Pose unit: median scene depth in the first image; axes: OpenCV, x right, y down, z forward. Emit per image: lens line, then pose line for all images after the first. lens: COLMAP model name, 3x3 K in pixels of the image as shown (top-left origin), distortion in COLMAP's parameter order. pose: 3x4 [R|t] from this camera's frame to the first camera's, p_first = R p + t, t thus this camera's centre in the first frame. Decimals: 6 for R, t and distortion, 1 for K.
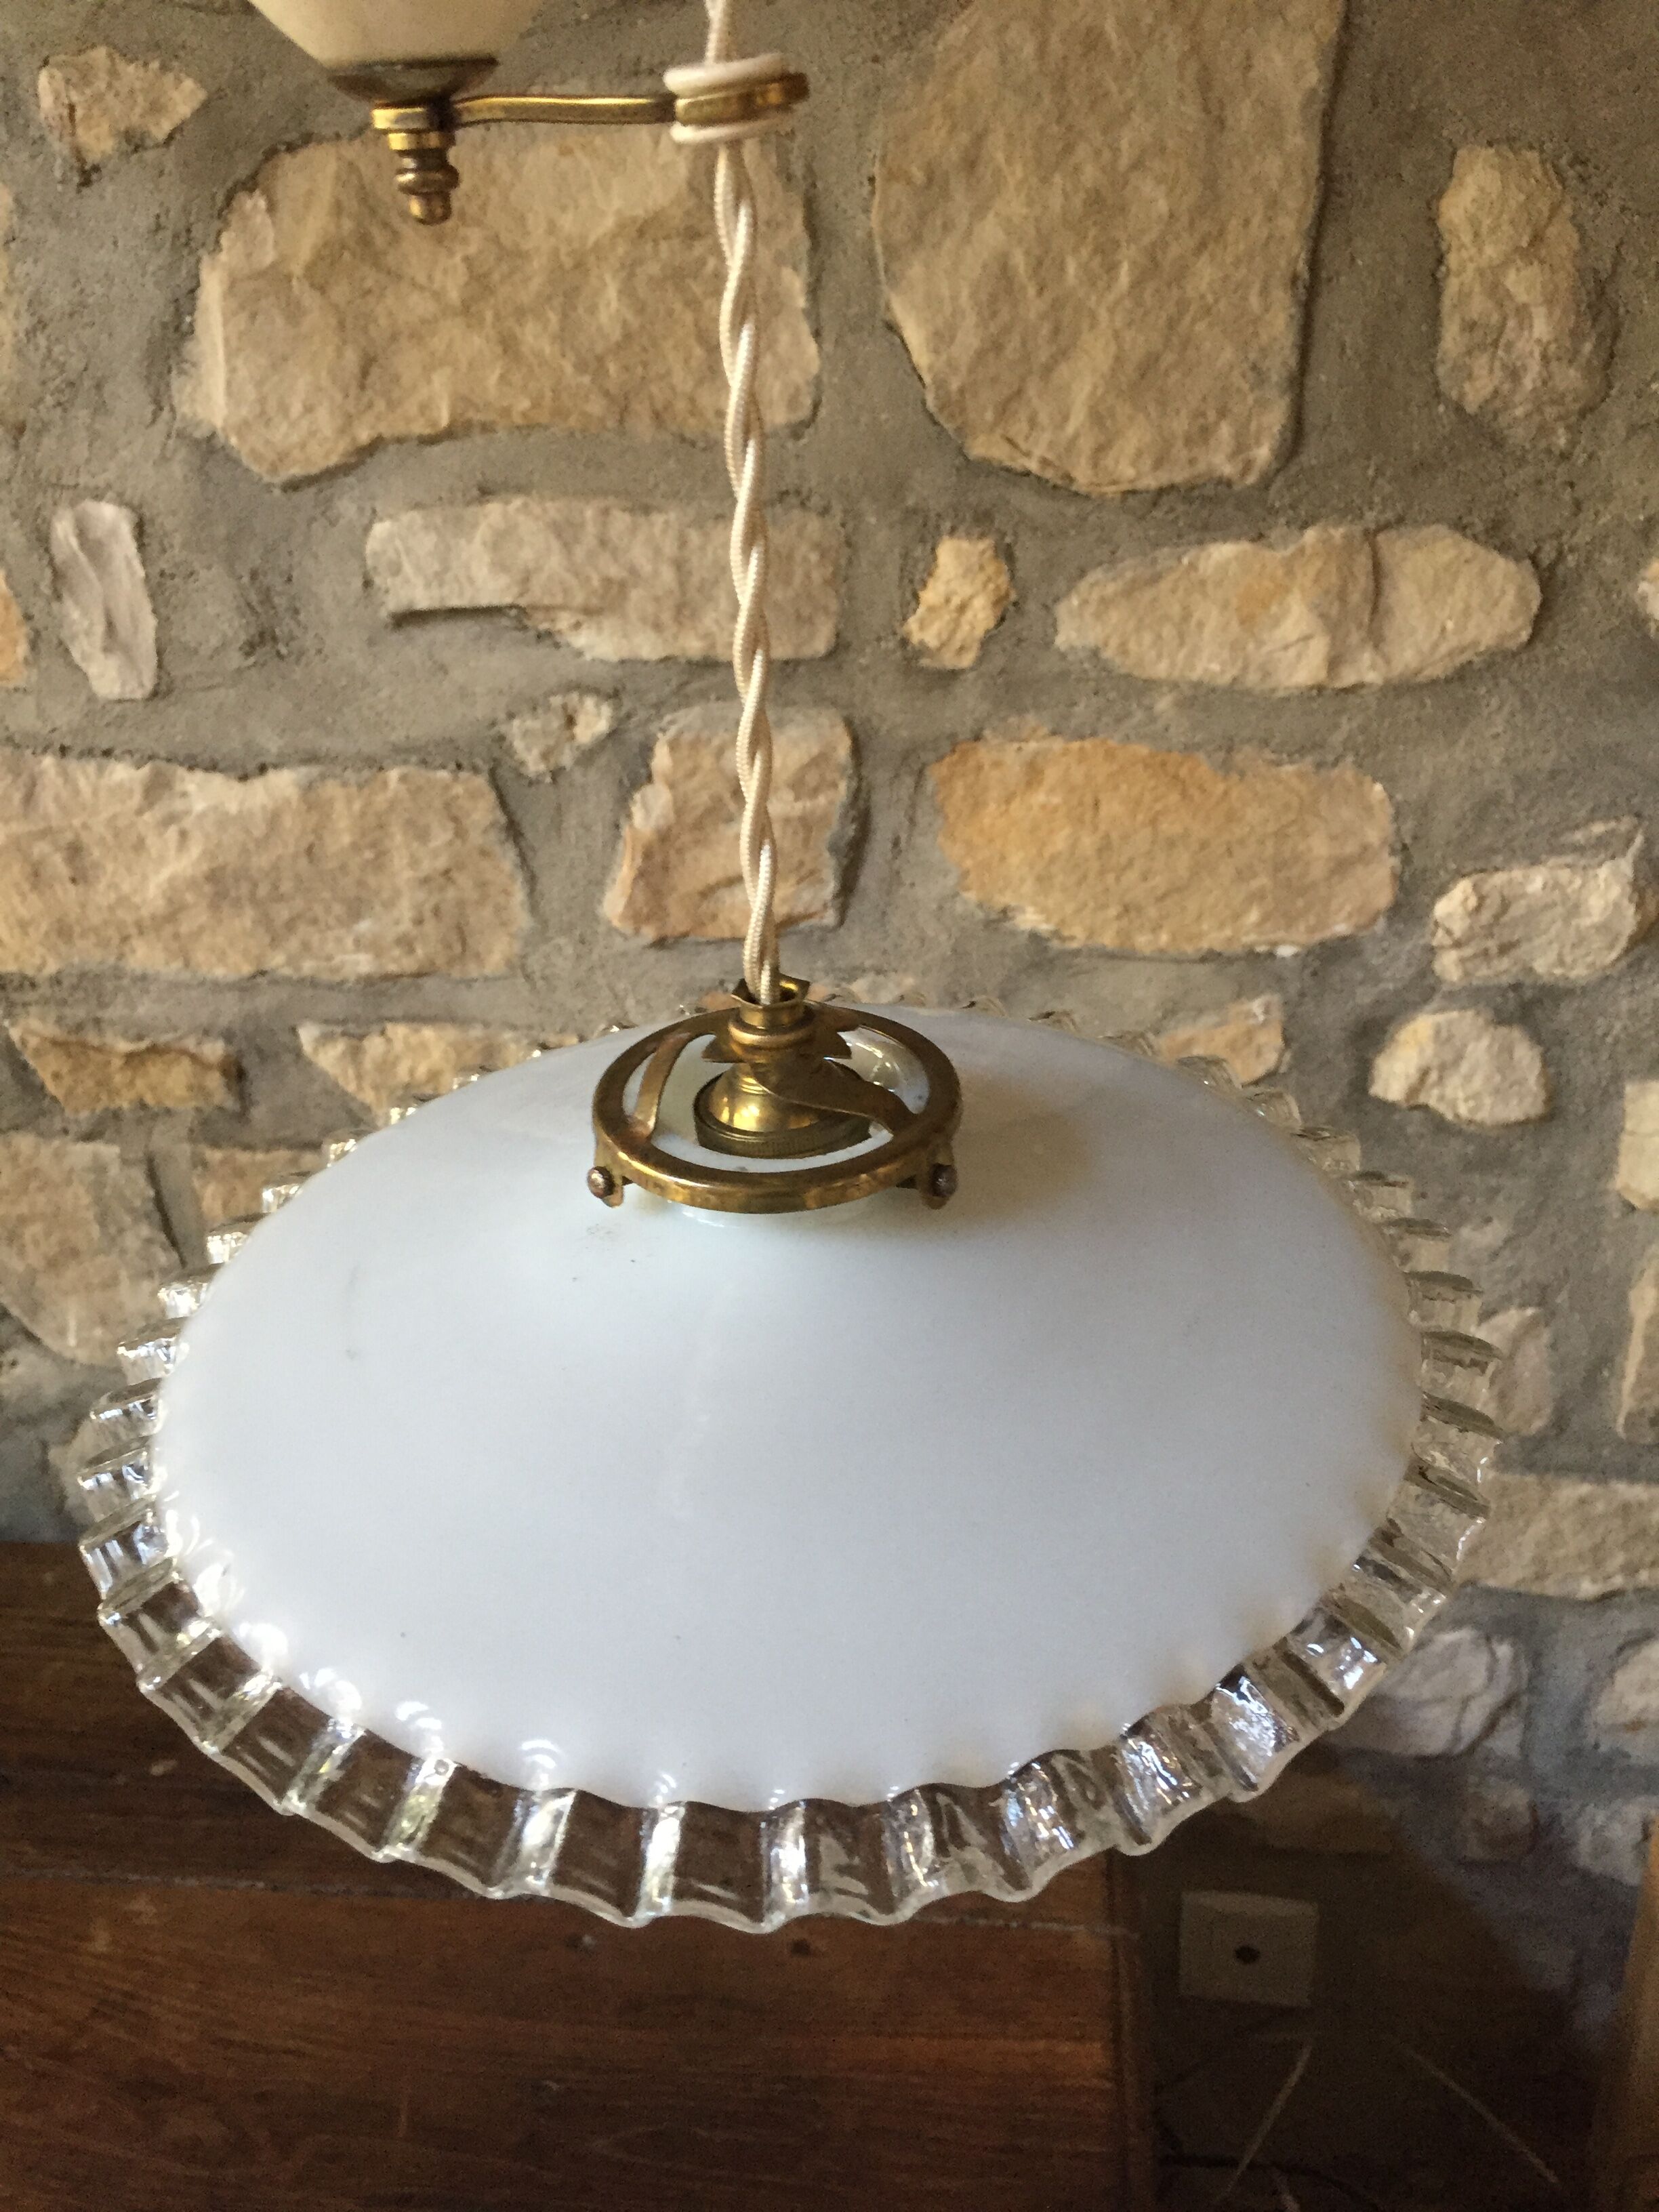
lens RADIAL K [[1900.0, 0, 826.7], [0, 1900.0, 1108.9], [0, 0, 1]] dist [0.076427, -0.112983]
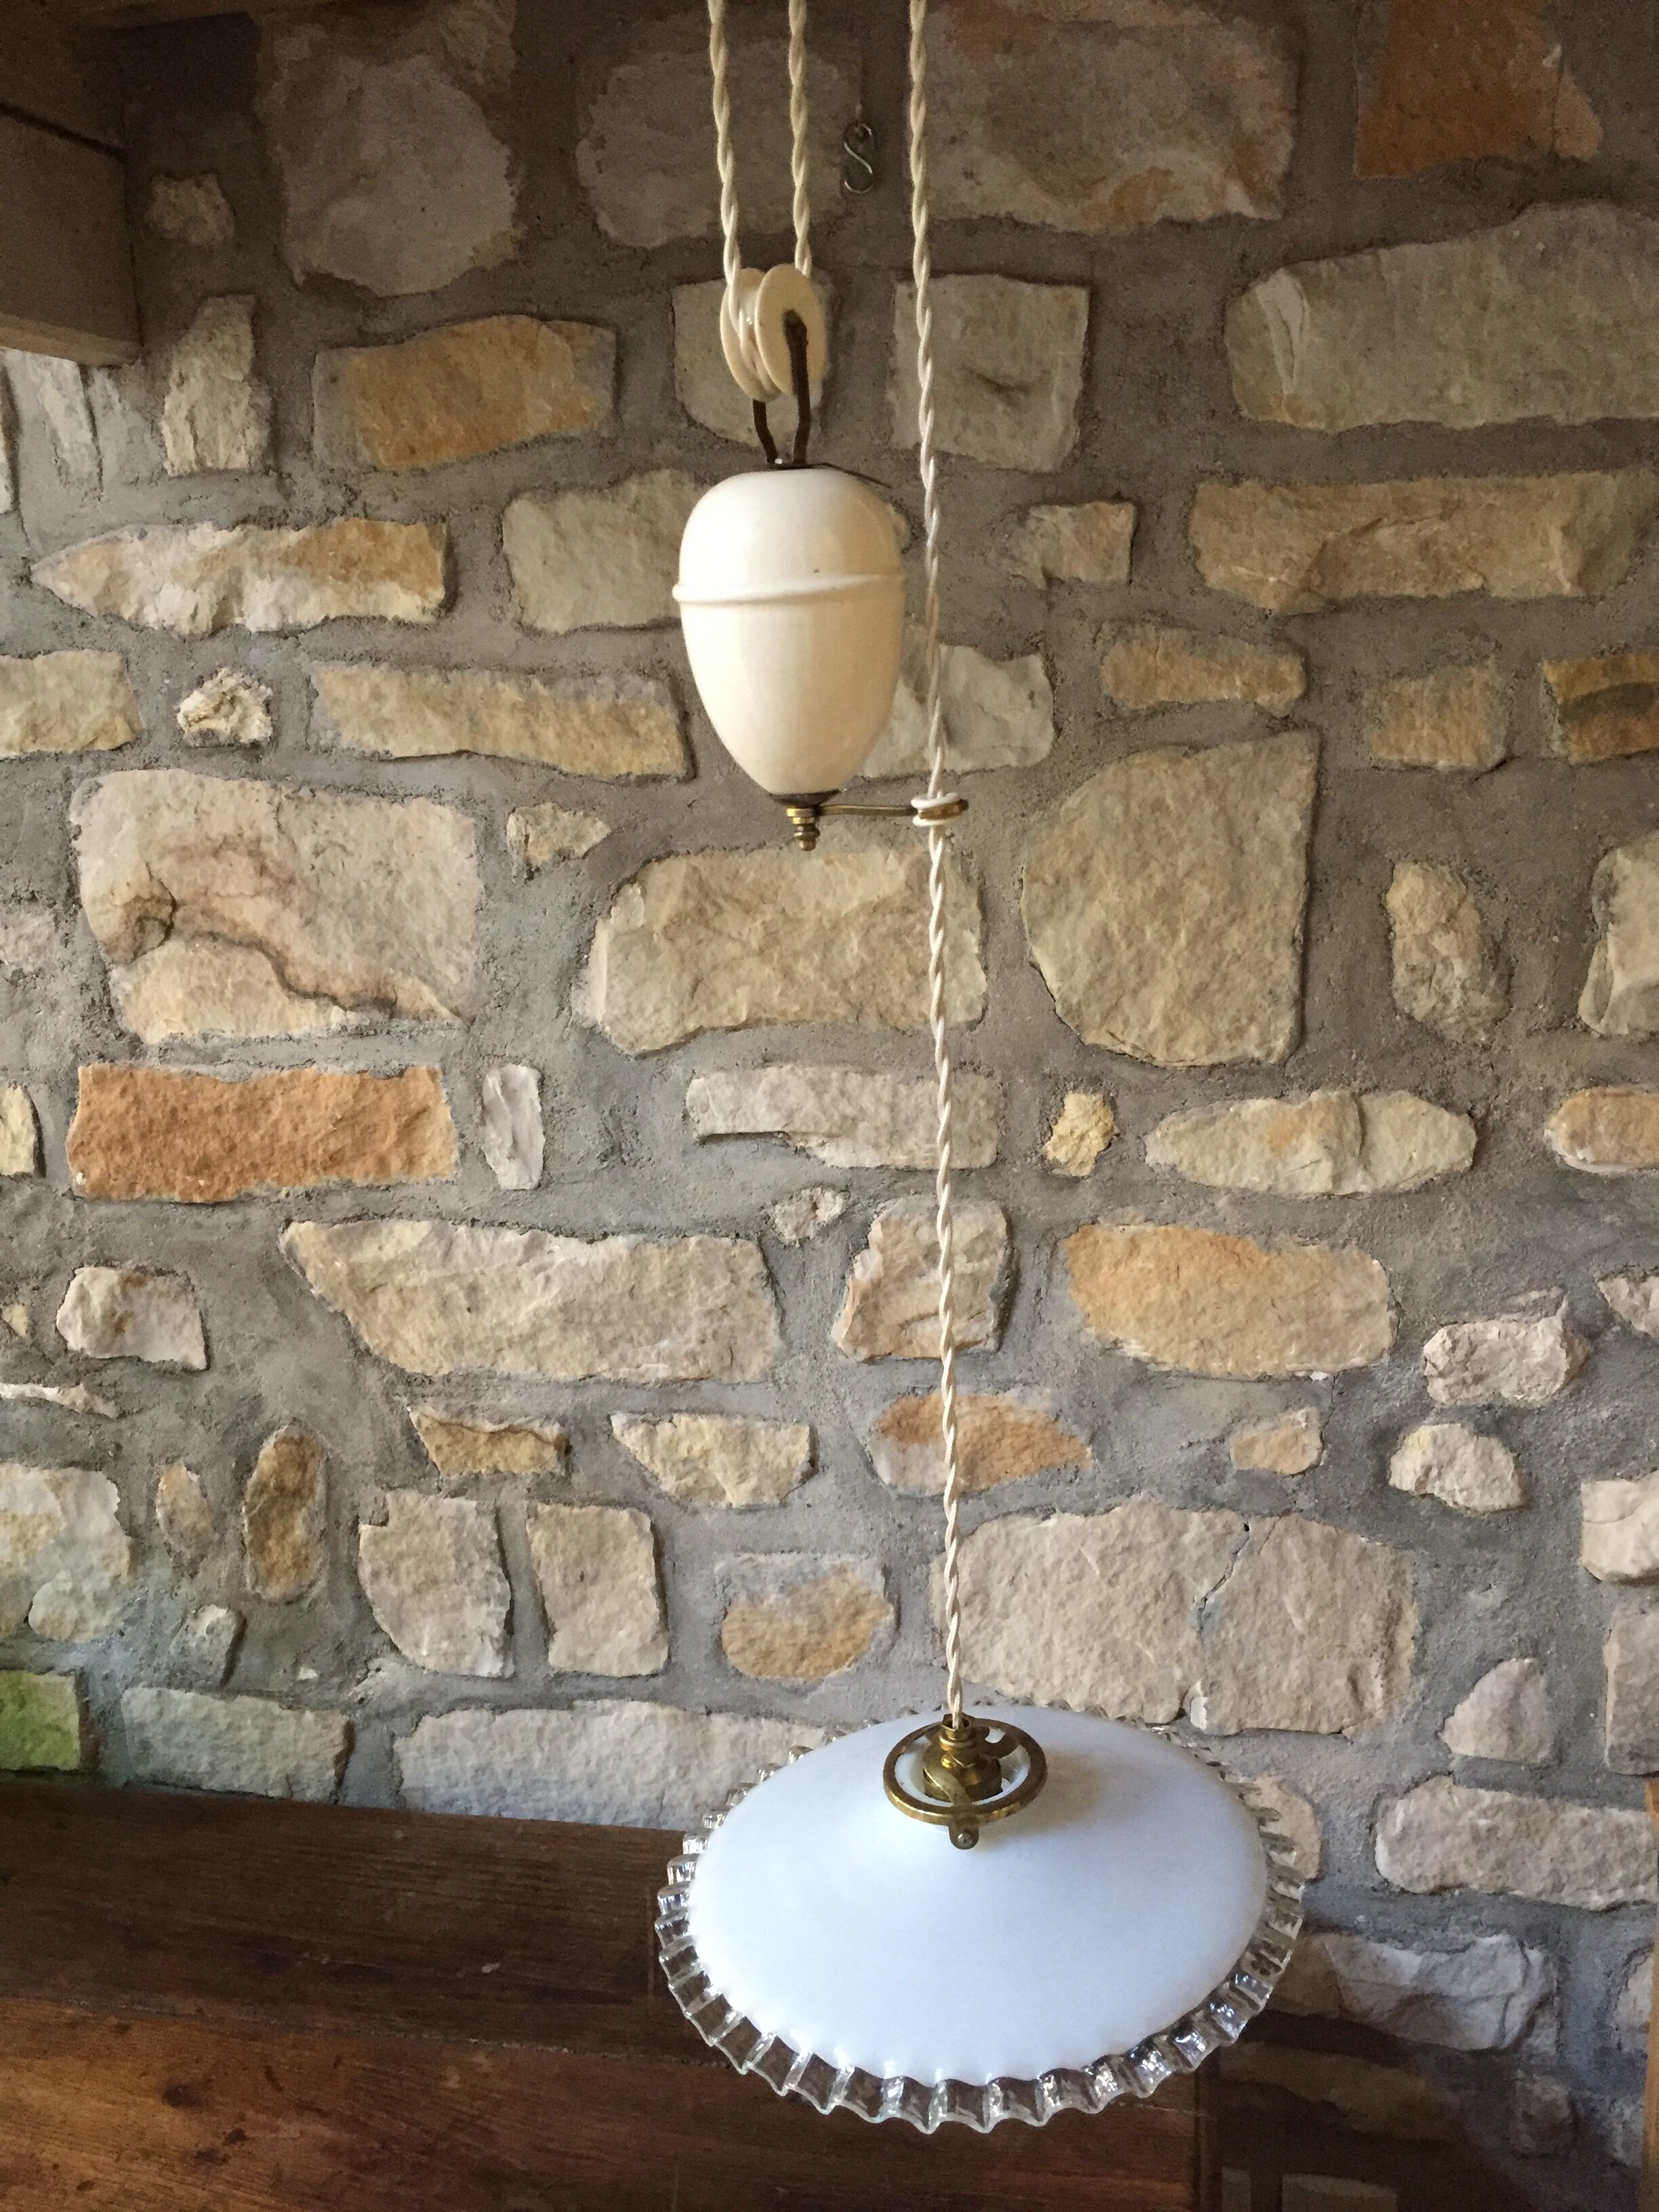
lens RADIAL K [[1900.0, 0, 831.7], [0, 1900.0, 1109.8], [0, 0, 1]] dist [0.076427, -0.112983]
pose [[0.995686, 0.009532, -0.092301, 0.013410], [-0.029919, 0.974563, -0.222106, 0.050366], [0.087836, 0.223910, 0.970644, -0.449557]]
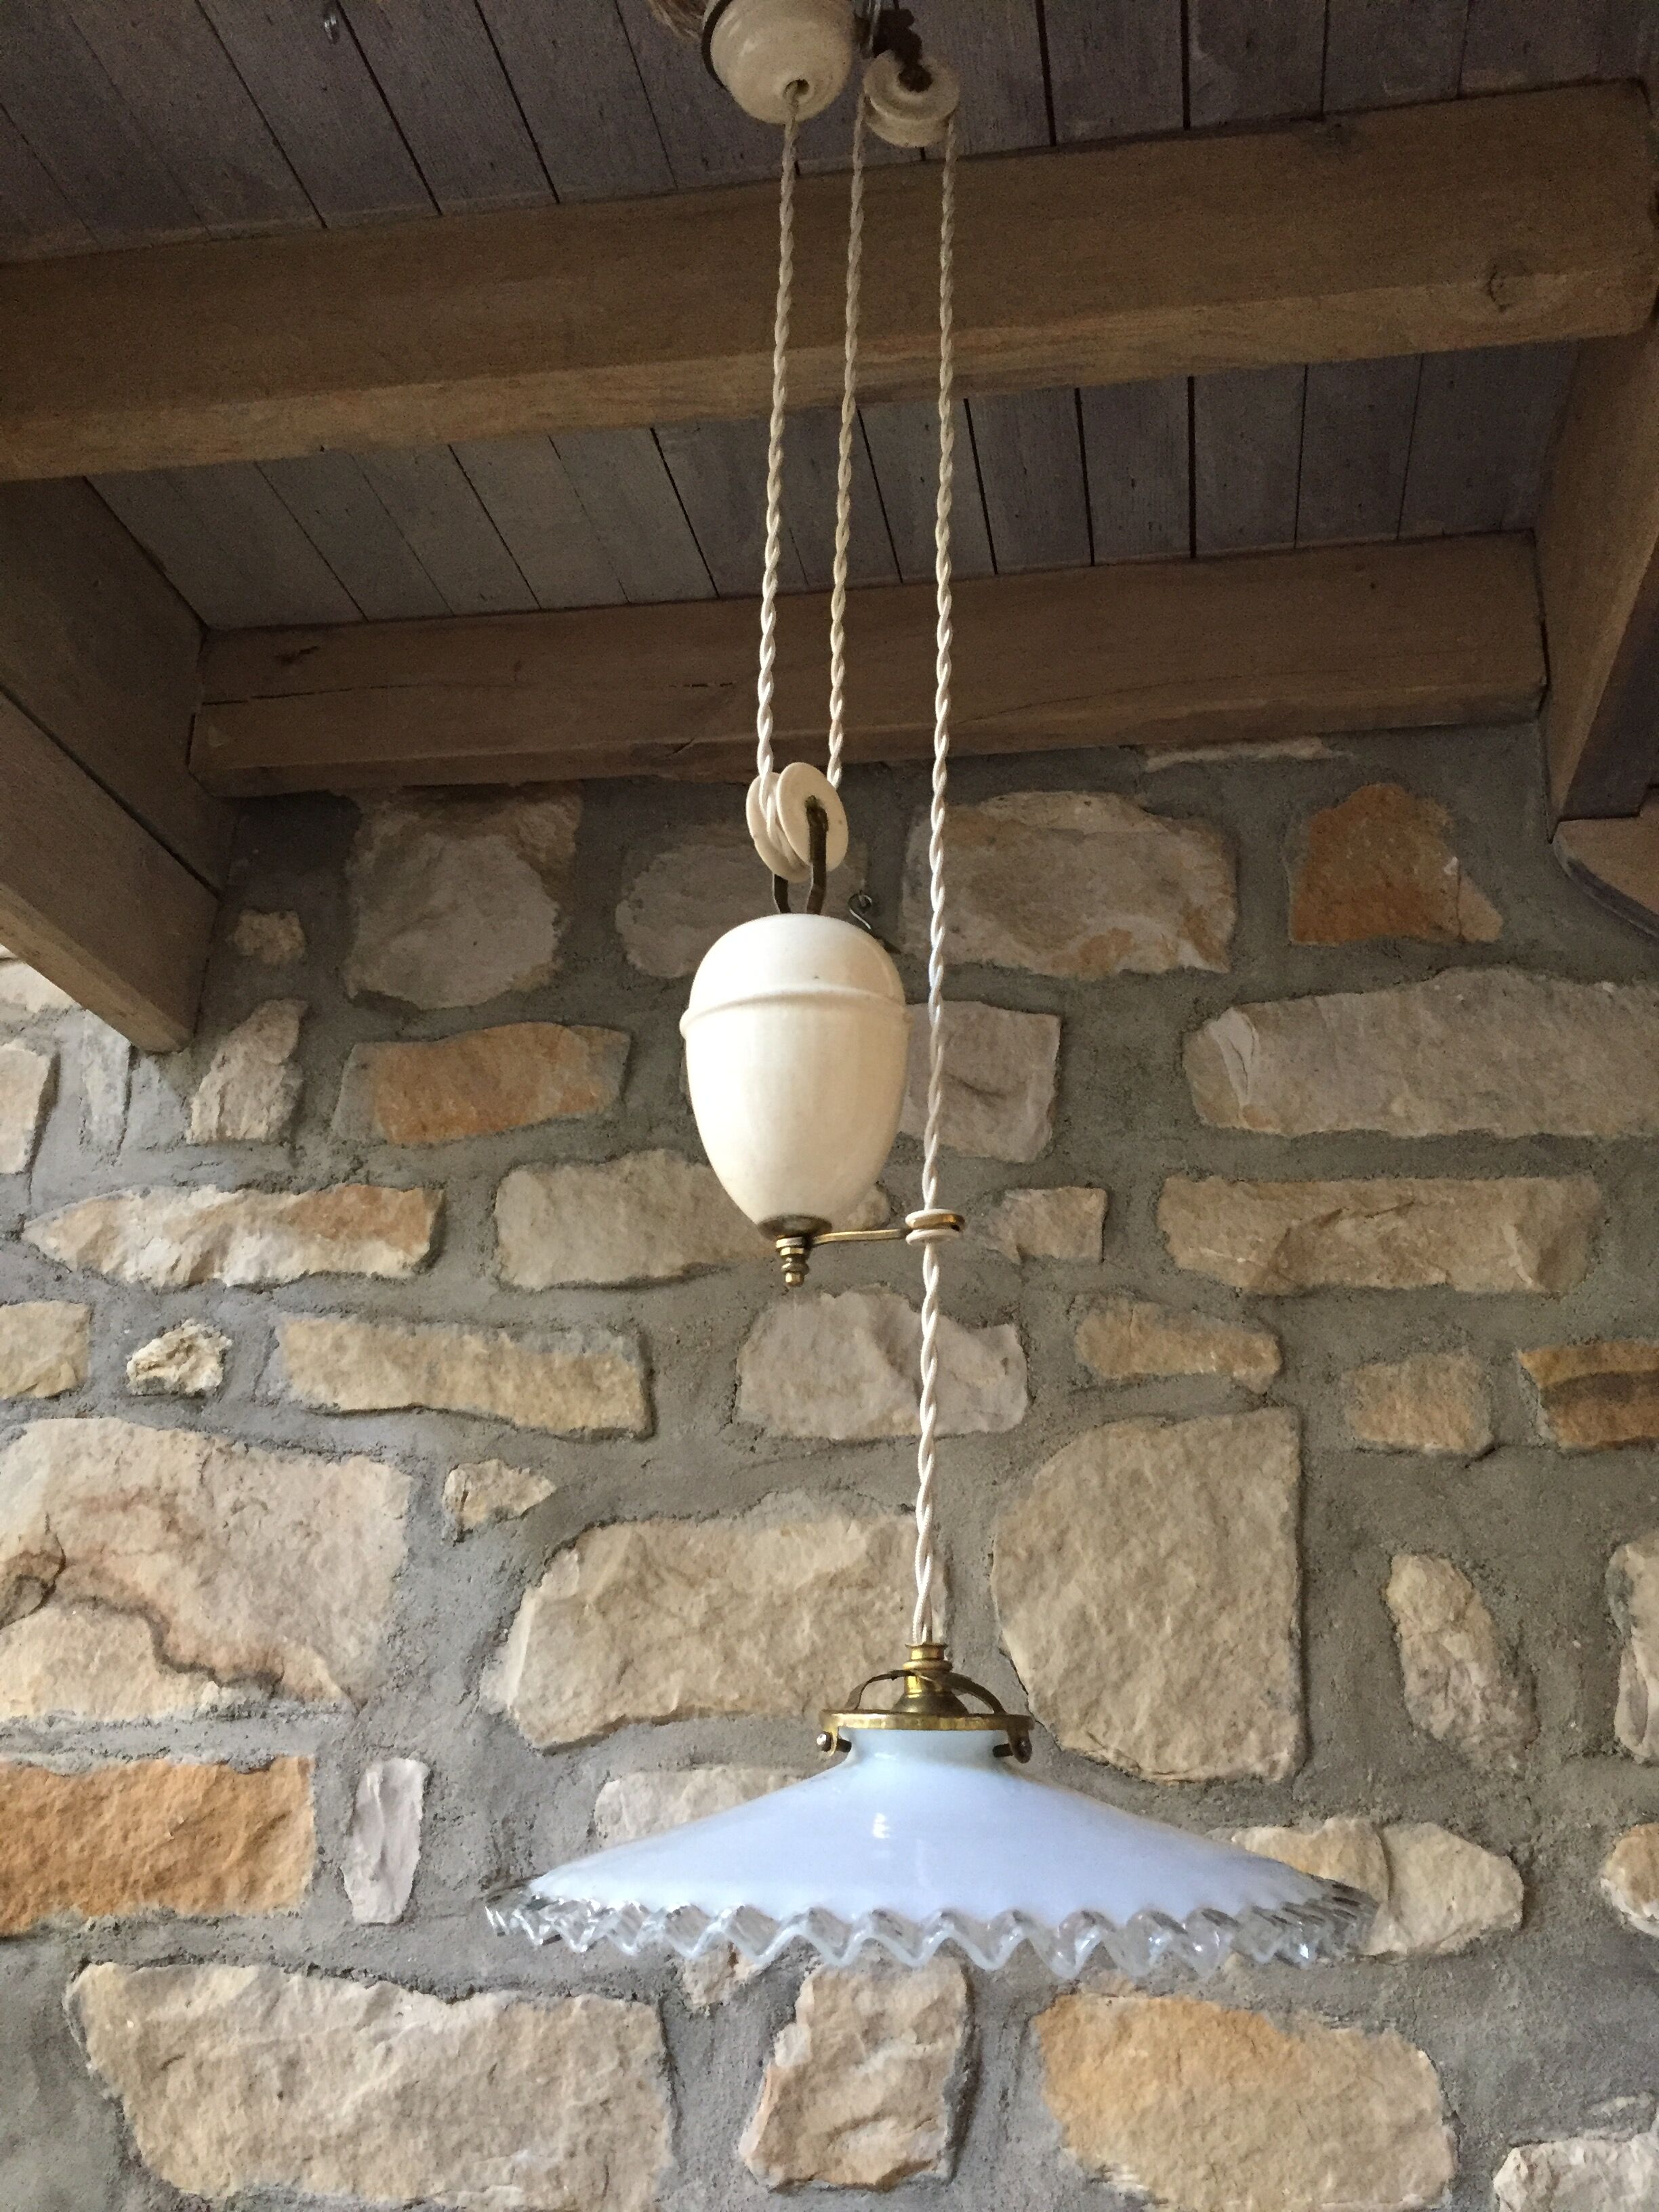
lens RADIAL K [[1900.0, 0, 835.5], [0, 1900.0, 1083.5], [0, 0, 1]] dist [0.076427, -0.112983]
pose [[0.996393, 0.033199, -0.078094, 0.006160], [-0.080315, 0.666006, -0.741610, 0.331640], [0.027390, 0.745208, 0.666270, -0.221962]]
